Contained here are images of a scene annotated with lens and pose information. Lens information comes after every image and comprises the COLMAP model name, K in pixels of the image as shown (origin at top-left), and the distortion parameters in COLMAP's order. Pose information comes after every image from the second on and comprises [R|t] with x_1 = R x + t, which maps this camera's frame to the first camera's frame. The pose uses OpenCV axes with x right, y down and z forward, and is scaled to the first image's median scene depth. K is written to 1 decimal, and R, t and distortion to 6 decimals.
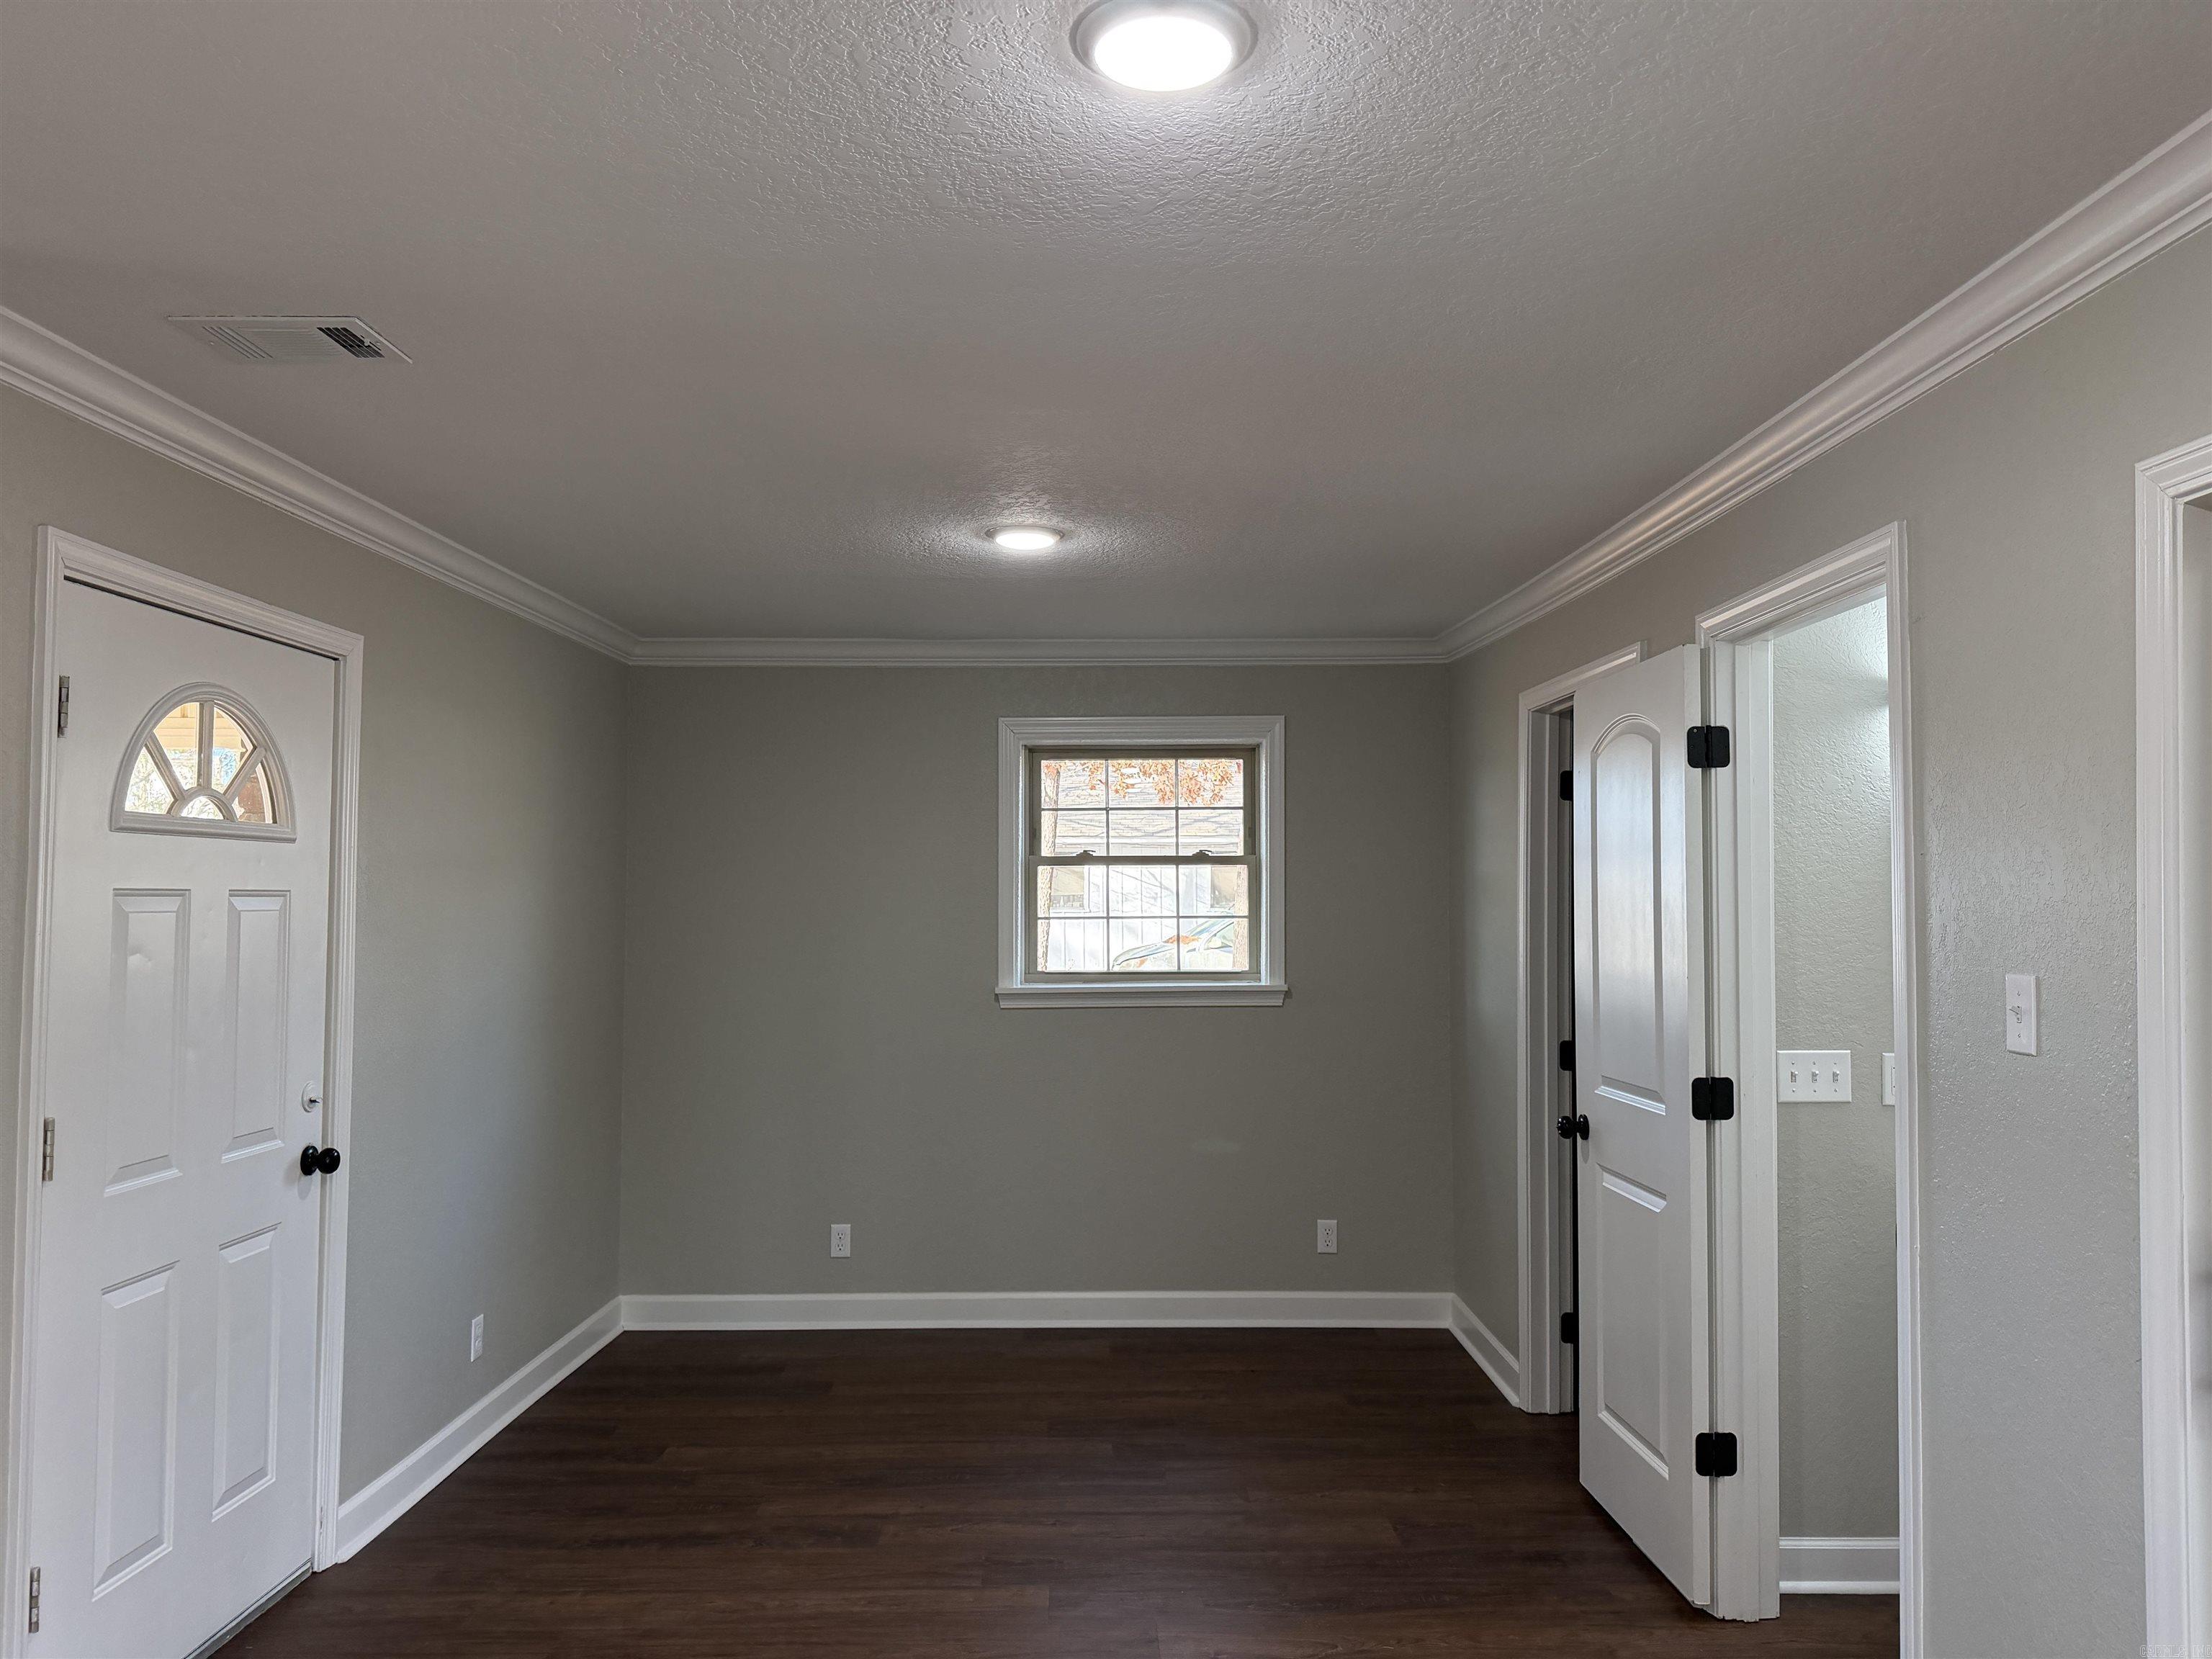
lens RADIAL K [[1545.8, 0, 1103.8], [0, 1545.8, 834.1], [0, 0, 1]] dist [0.007524, -0.006478]
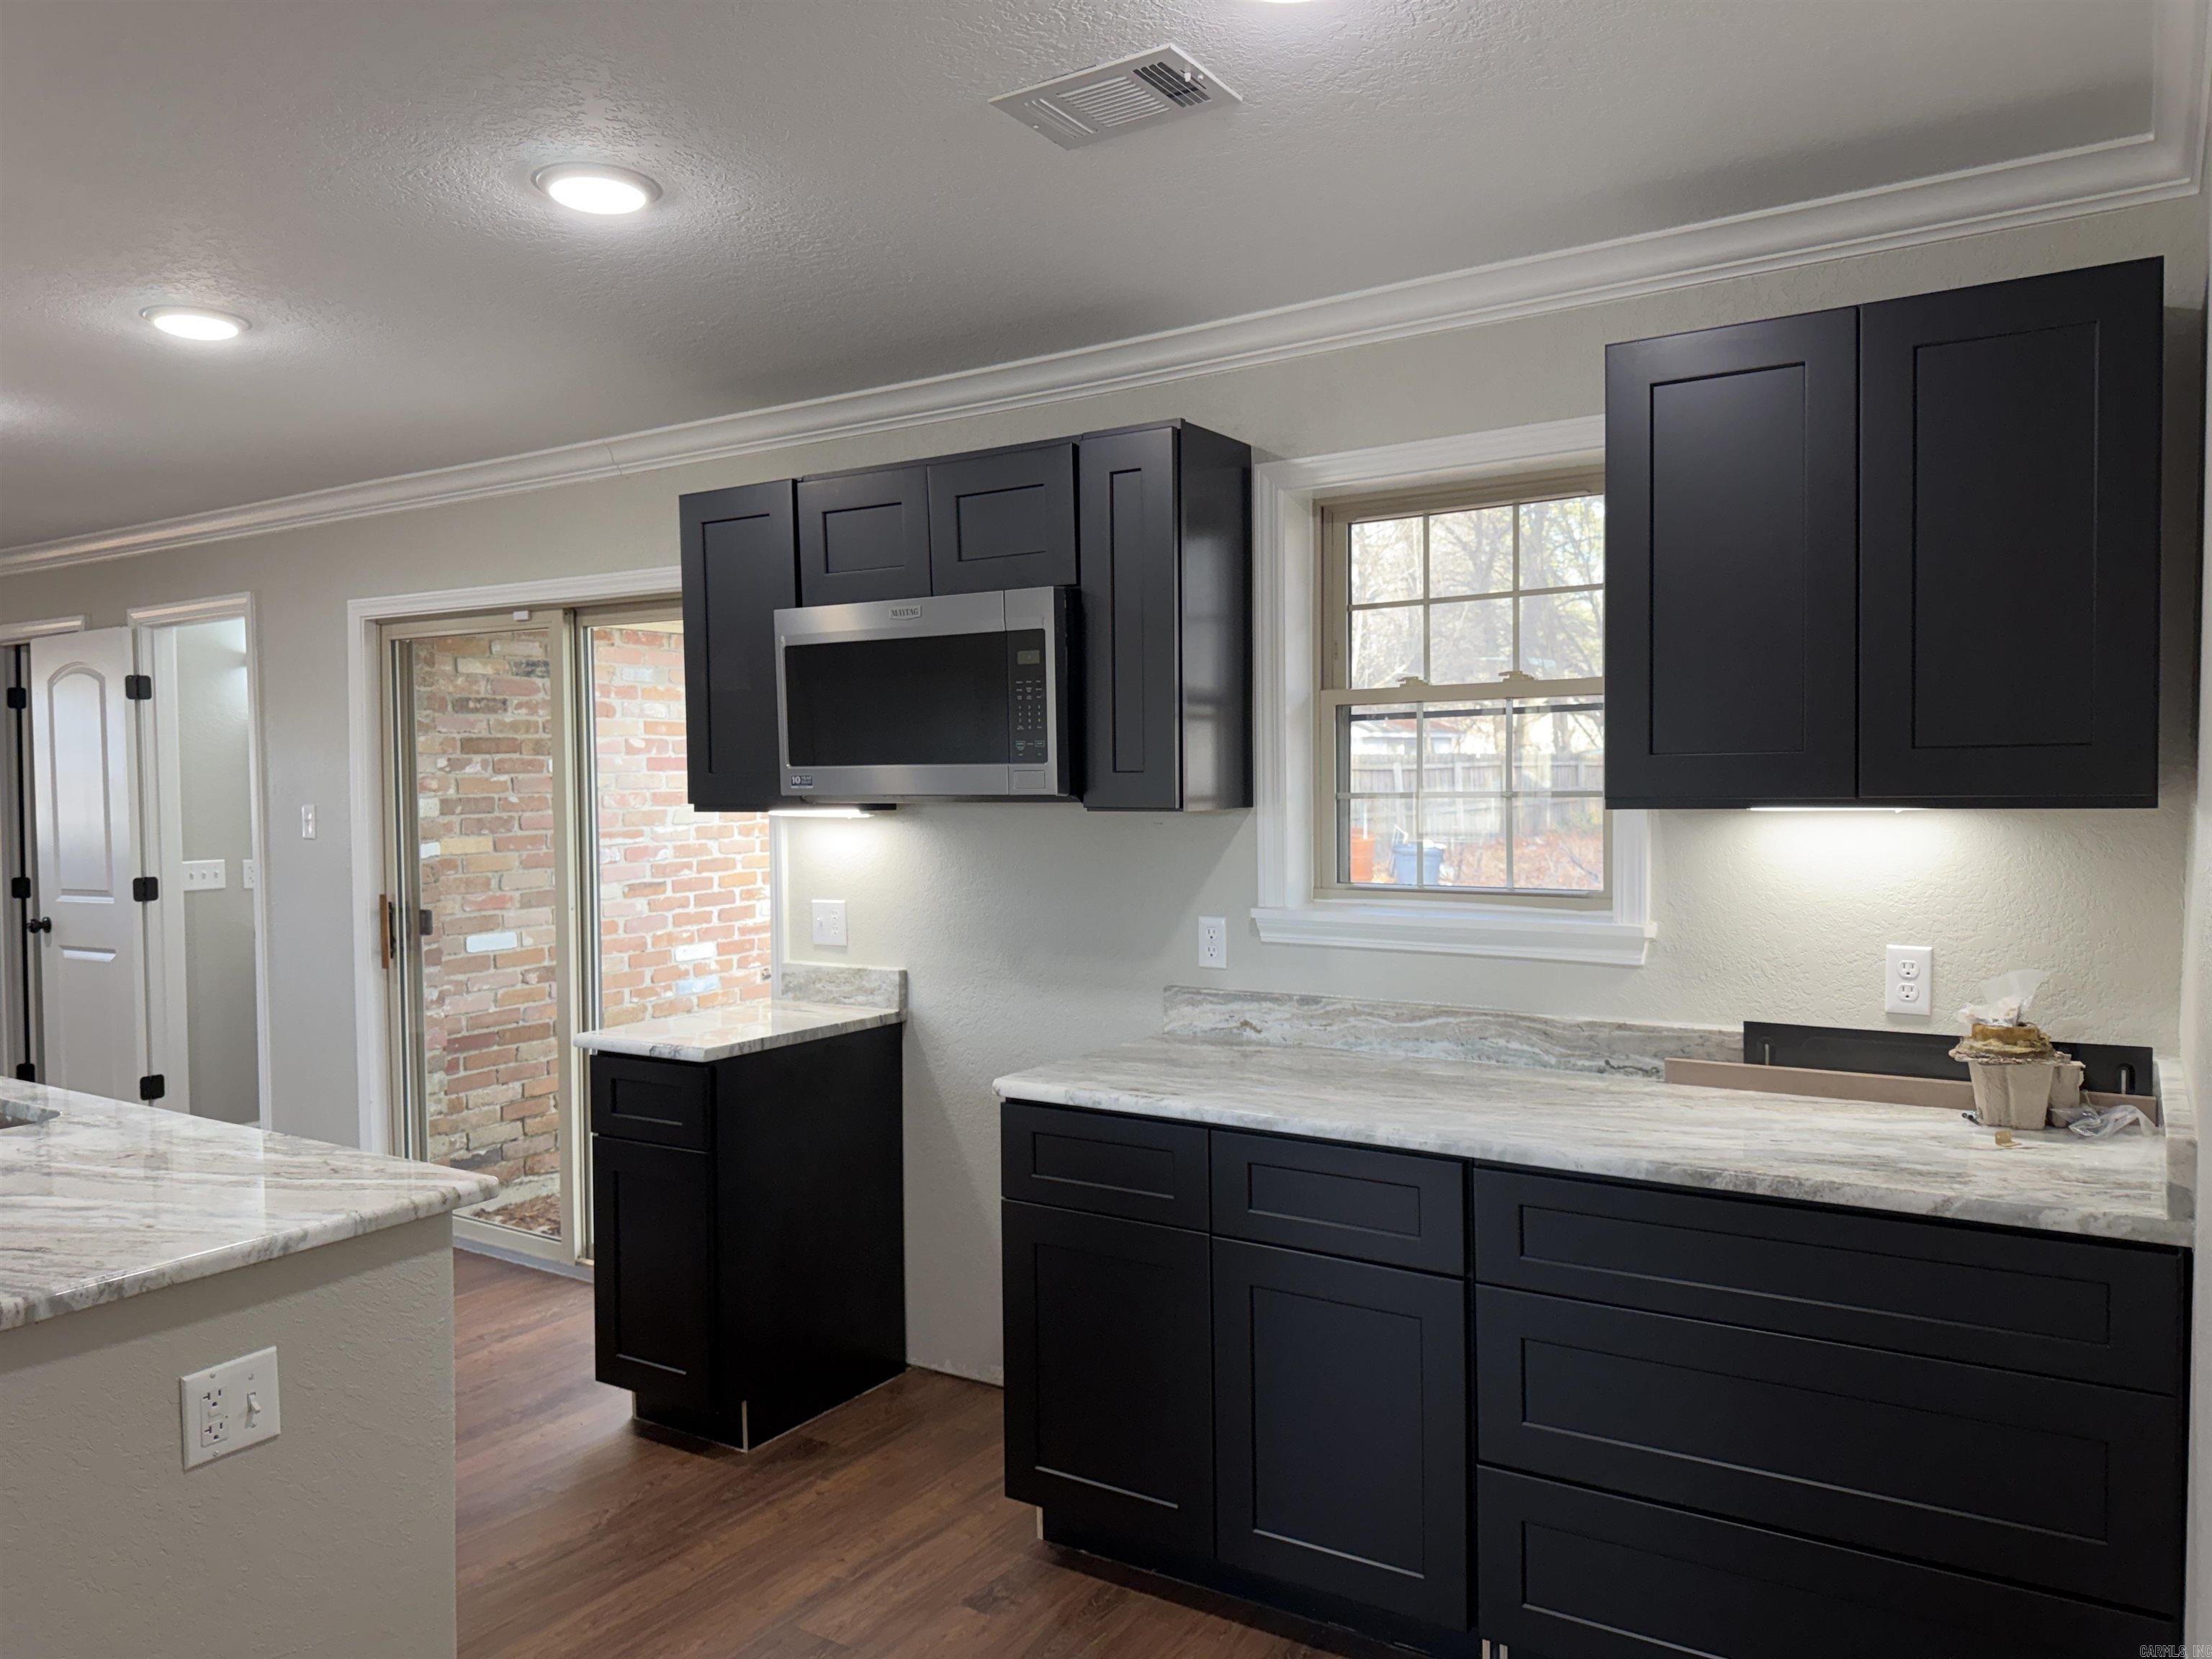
lens RADIAL K [[1545.8, 0, 1105.8], [0, 1545.8, 824.1], [0, 0, 1]] dist [0.007524, -0.006478]
pose [[0.557645, -0.043386, 0.828945, -0.443922], [-0.021426, 0.997548, 0.066624, -0.042141], [-0.829803, -0.054914, 0.555348, -0.859031]]
